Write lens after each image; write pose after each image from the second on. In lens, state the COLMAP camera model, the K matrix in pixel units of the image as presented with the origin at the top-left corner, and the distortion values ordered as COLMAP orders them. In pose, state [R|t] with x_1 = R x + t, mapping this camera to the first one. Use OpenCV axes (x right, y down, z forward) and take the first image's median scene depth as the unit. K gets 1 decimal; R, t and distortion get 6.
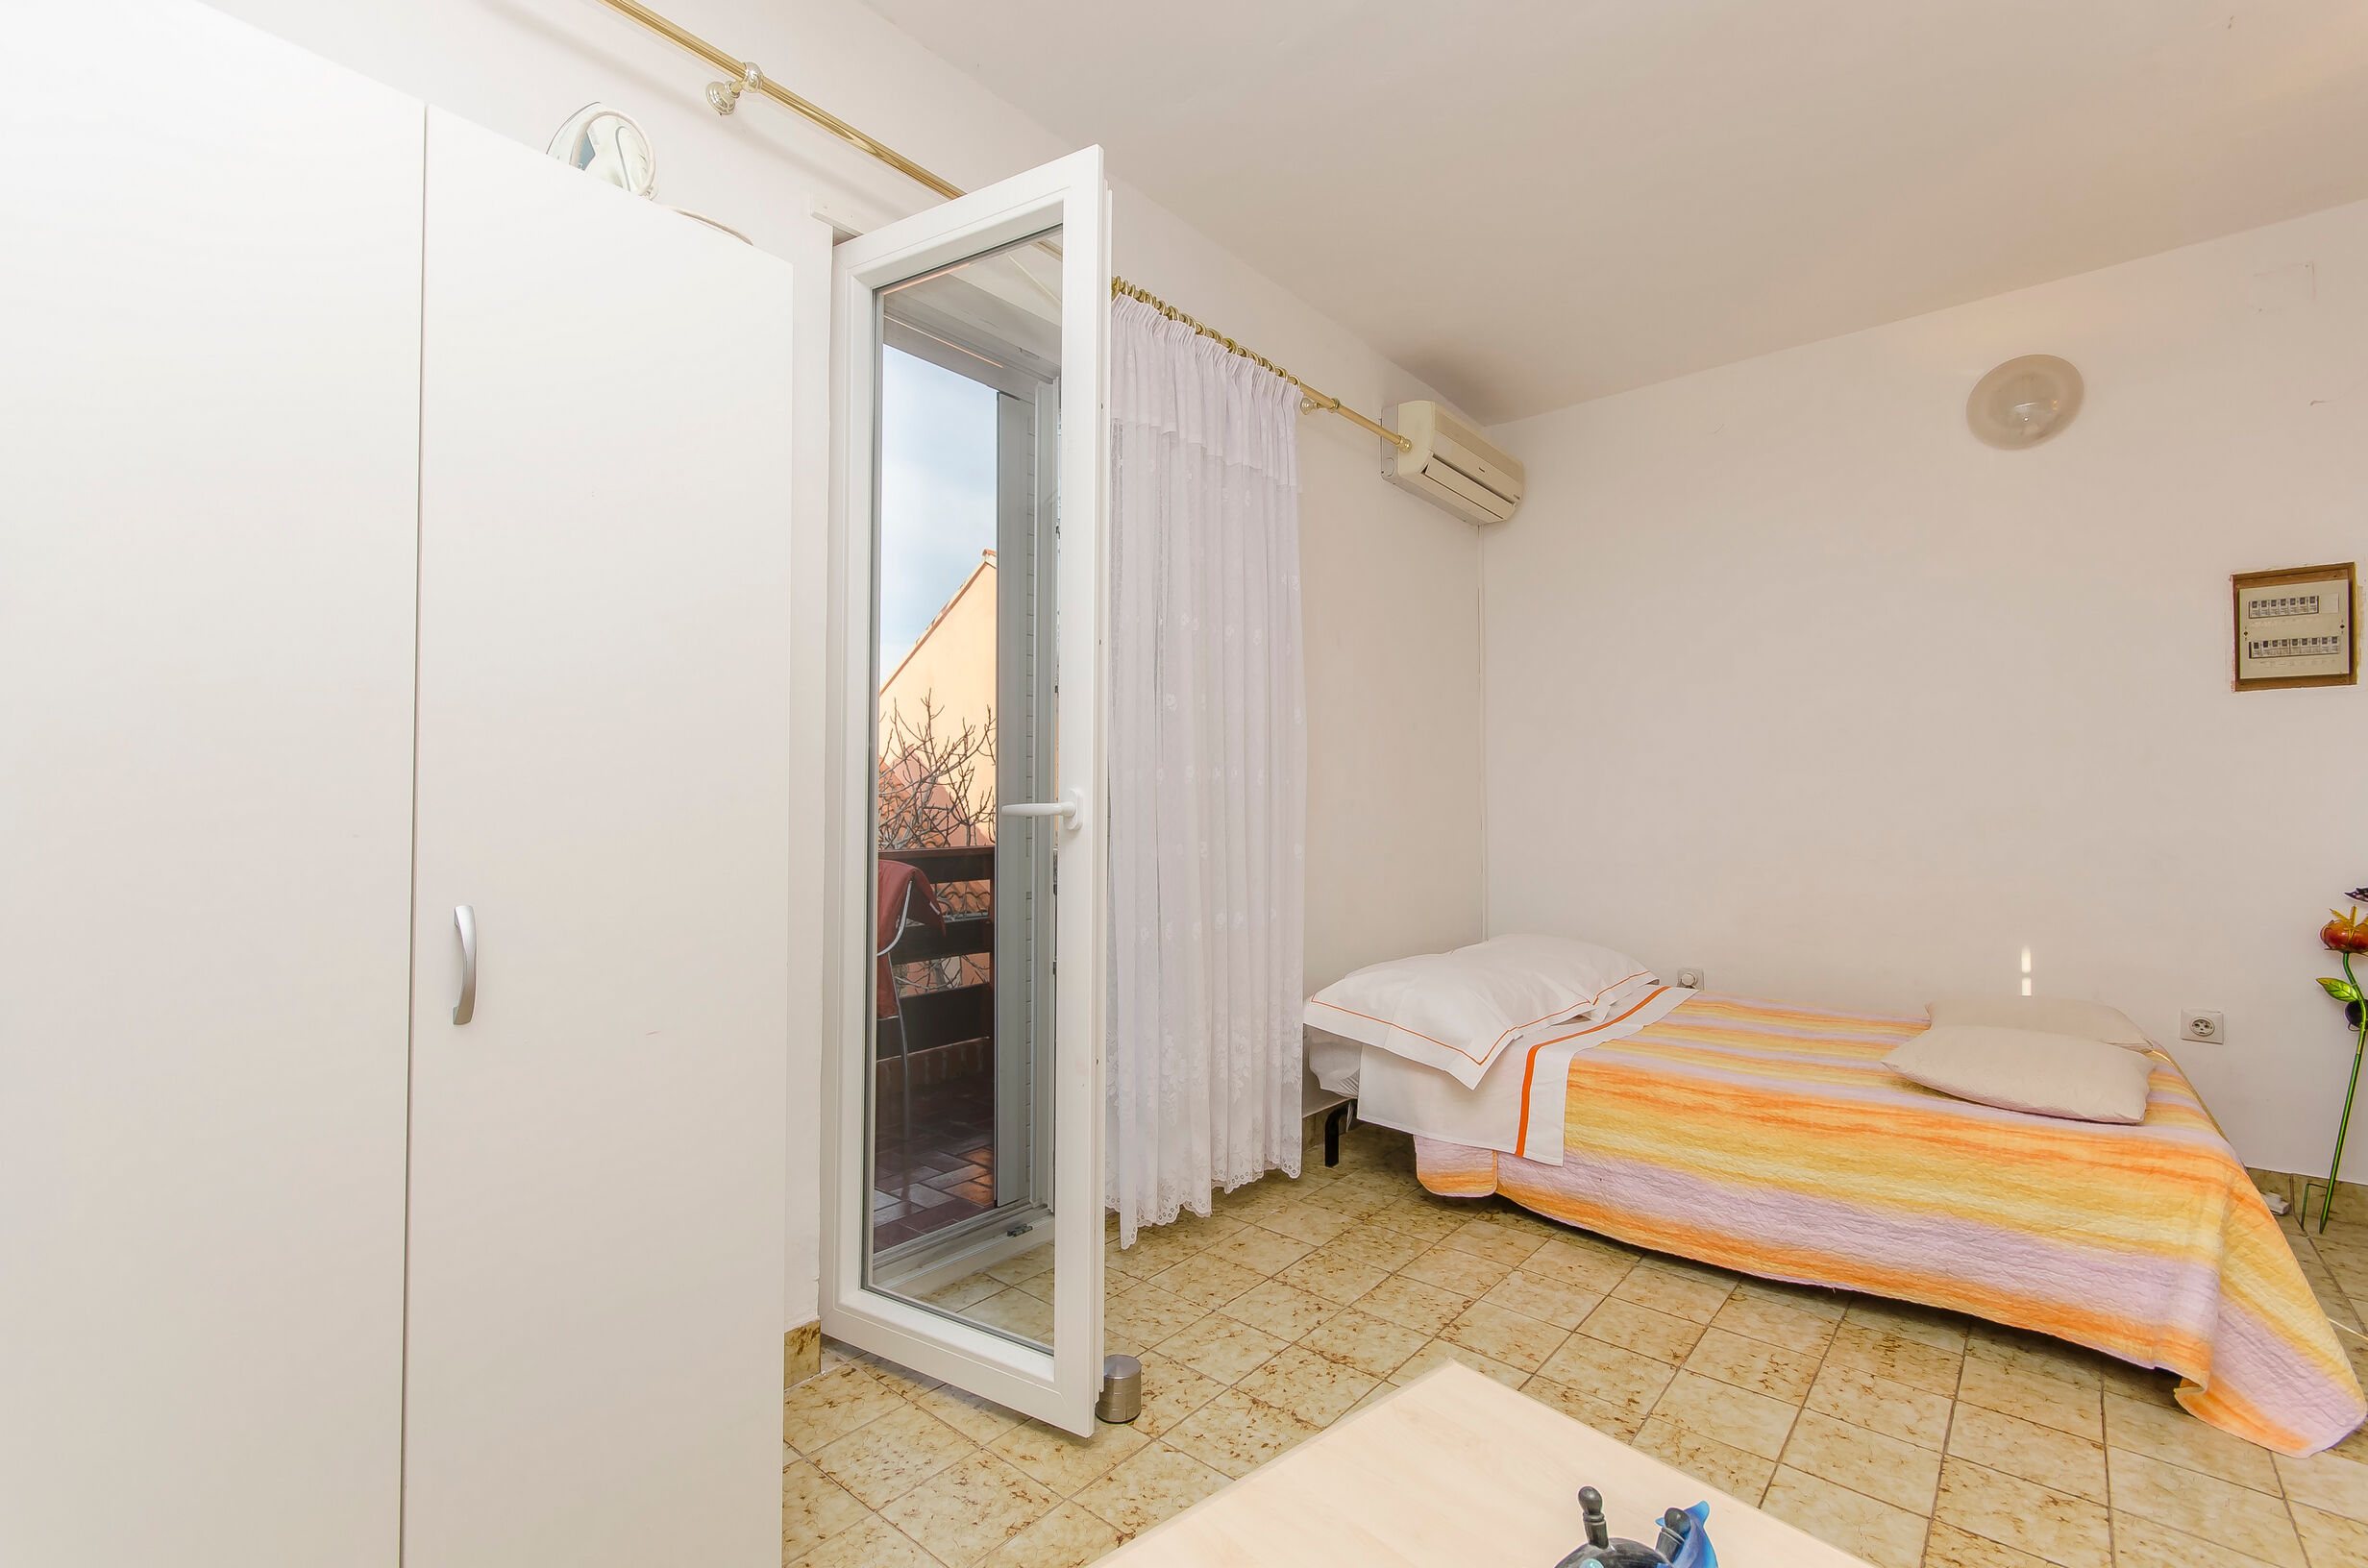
lens RADIAL K [[1026.8, 0, 1175.0], [0, 1026.8, 785.4], [0, 0, 1]] dist [0.003035, 0.000095]
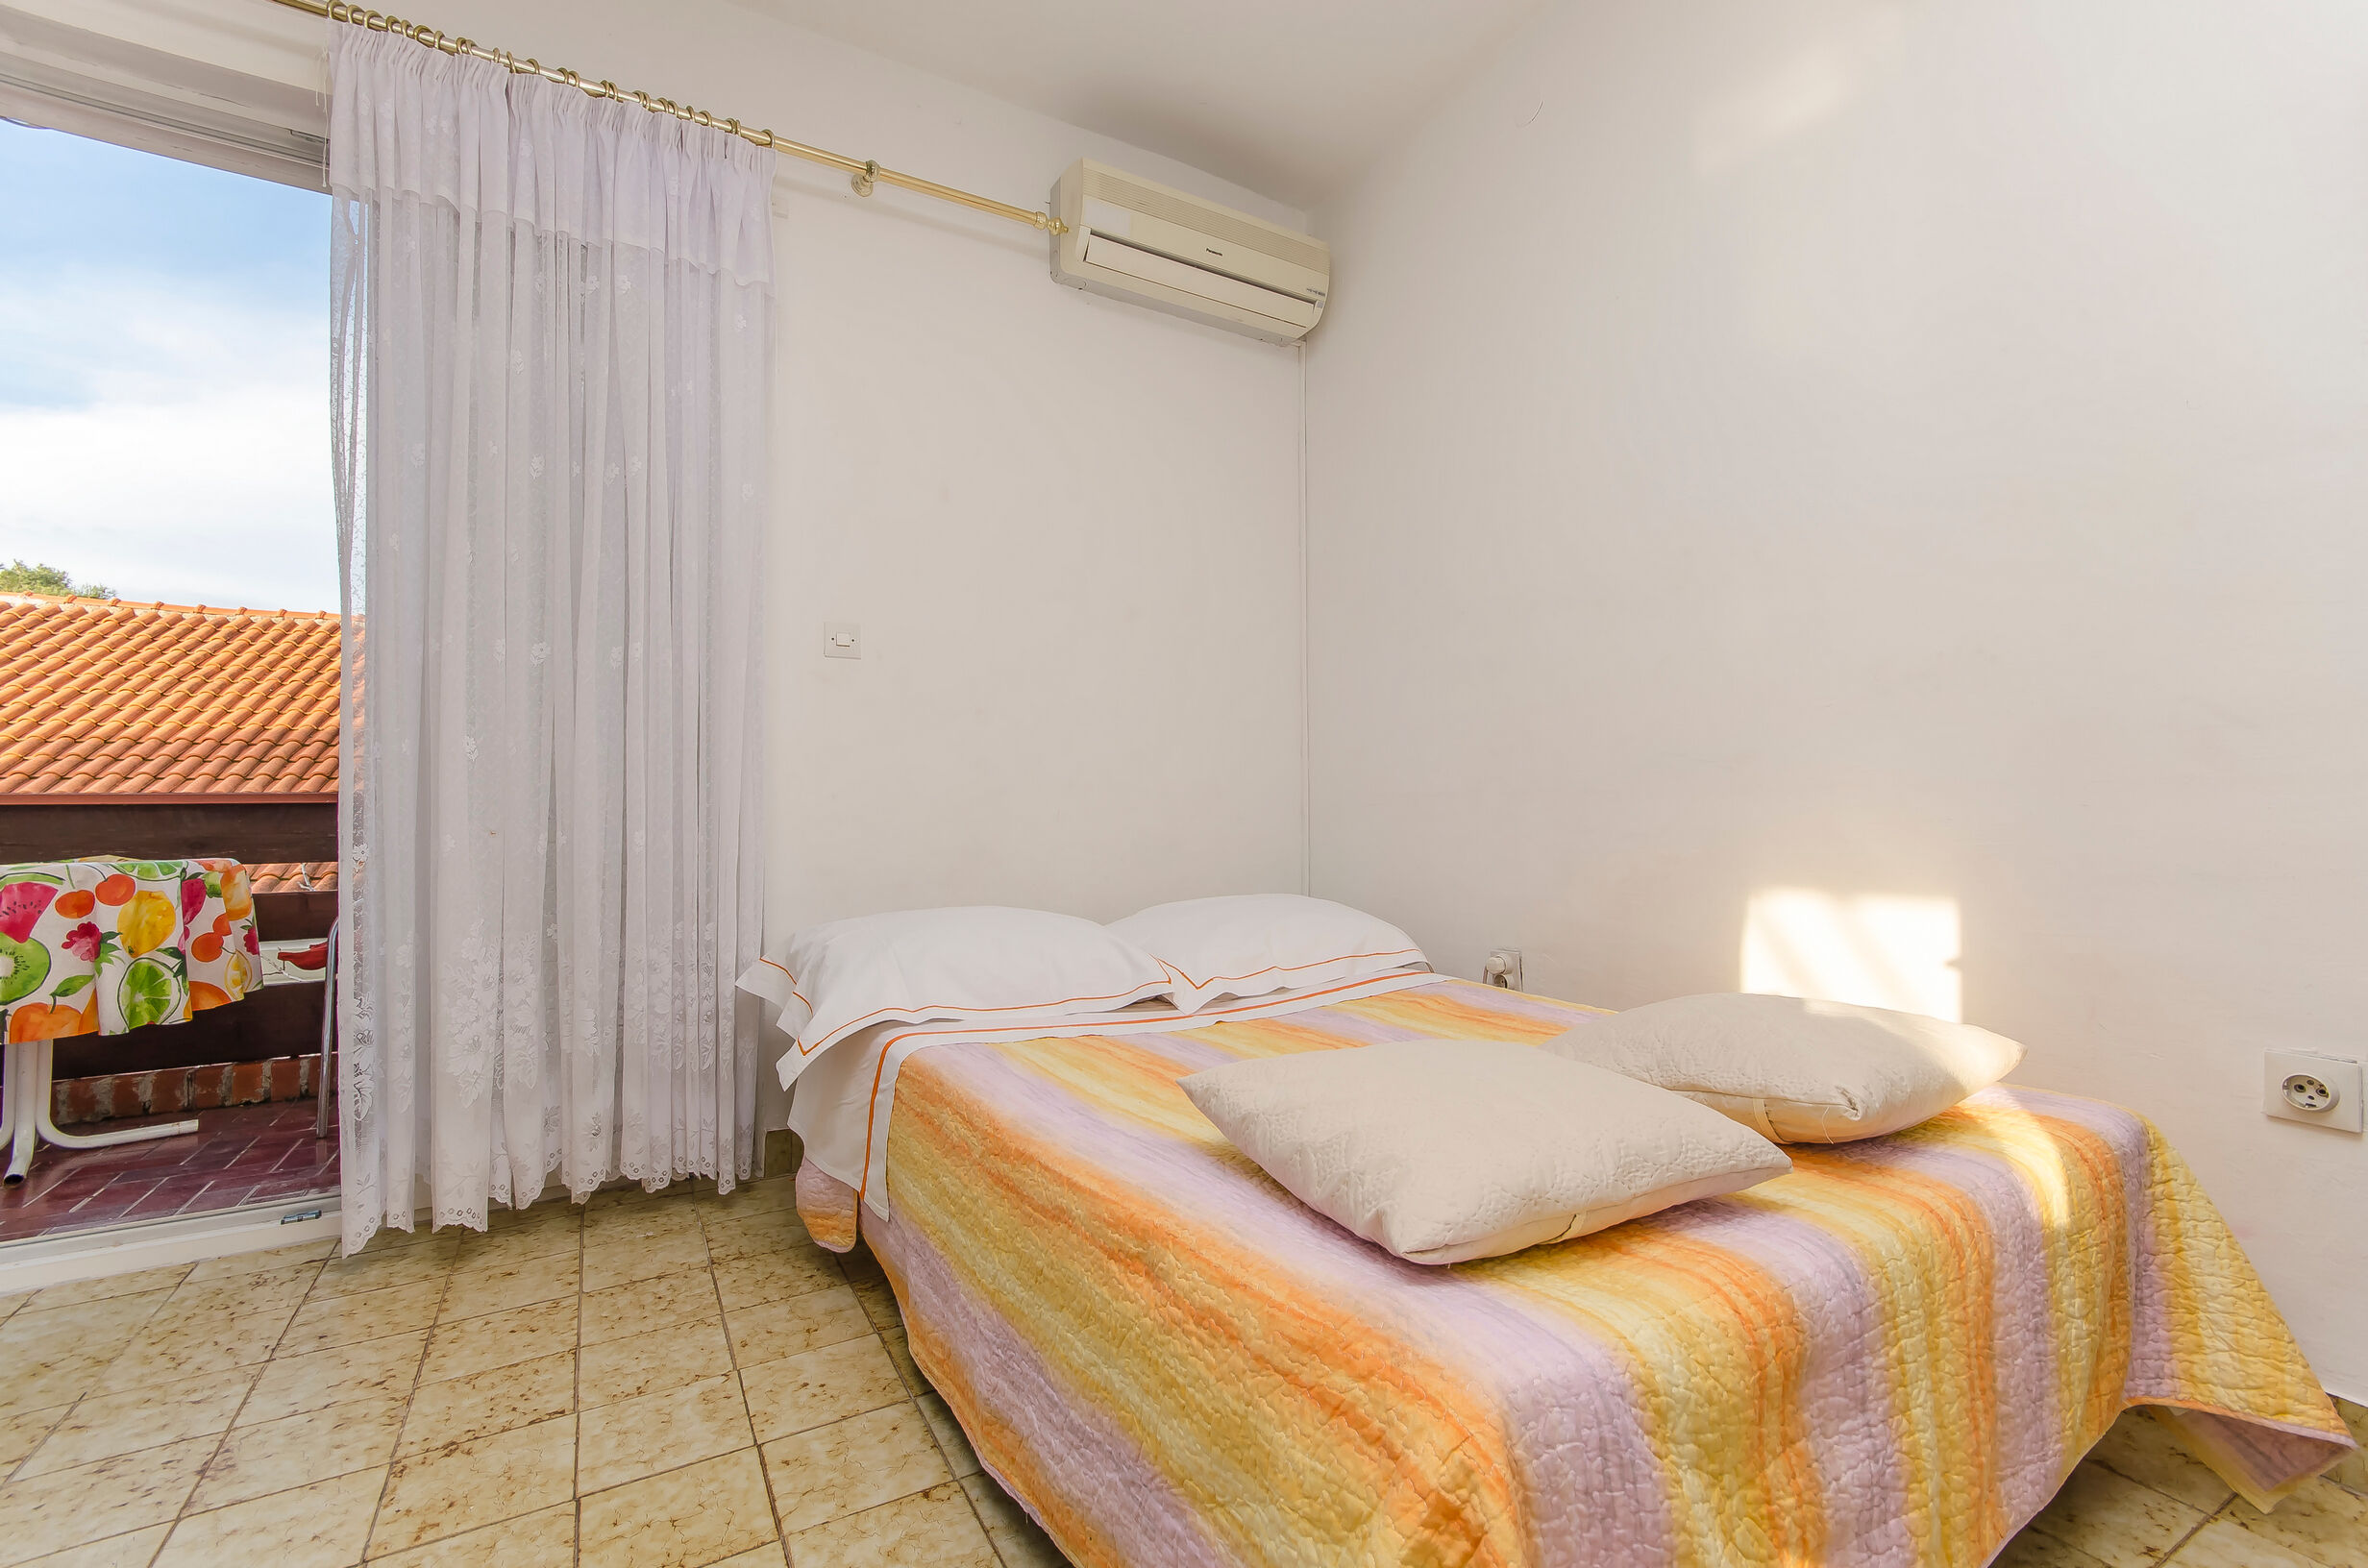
lens RADIAL K [[1026.8, 0, 1189.9], [0, 1026.8, 790.8], [0, 0, 1]] dist [0.003035, 0.000095]
pose [[0.945784, -0.011498, -0.324594, 0.796484], [0.012440, 0.999922, 0.000828, 0.110001], [0.324559, -0.004821, 0.945853, 0.480256]]
